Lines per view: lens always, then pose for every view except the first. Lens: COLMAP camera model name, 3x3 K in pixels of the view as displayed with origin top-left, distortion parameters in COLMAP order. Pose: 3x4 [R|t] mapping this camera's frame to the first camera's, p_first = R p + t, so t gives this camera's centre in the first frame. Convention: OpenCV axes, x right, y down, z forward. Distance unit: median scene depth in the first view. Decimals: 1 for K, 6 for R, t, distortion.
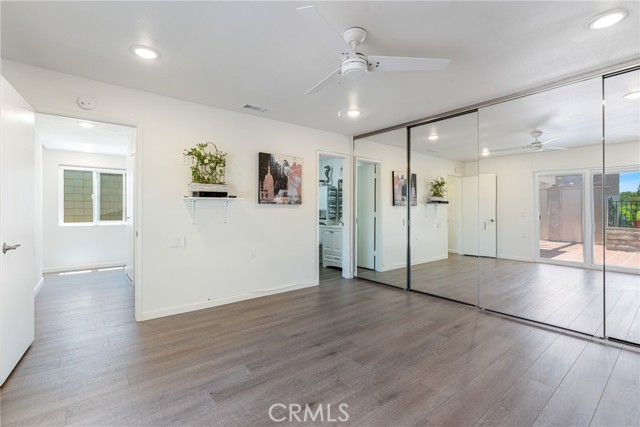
lens RADIAL K [[291.0, 0, 318.1], [0, 291.0, 208.8], [0, 0, 1]] dist [-0.007593, 0.002460]
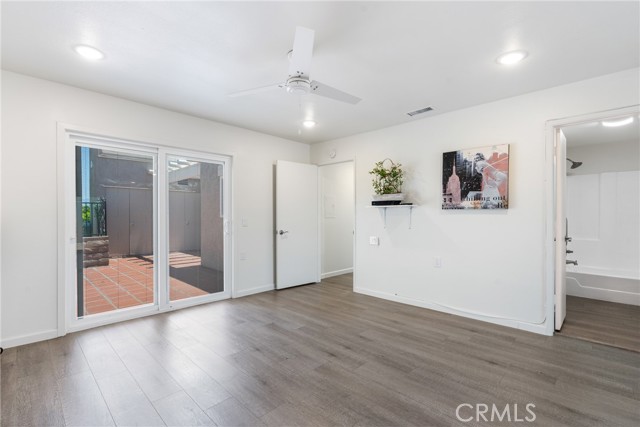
lens RADIAL K [[291.0, 0, 320.2], [0, 291.0, 215.8], [0, 0, 1]] dist [-0.007593, 0.002460]
pose [[0.131570, -0.001316, -0.991306, 0.729169], [-0.000025, 0.999999, -0.001331, 0.003872], [0.991307, 0.000200, 0.131570, 0.561015]]
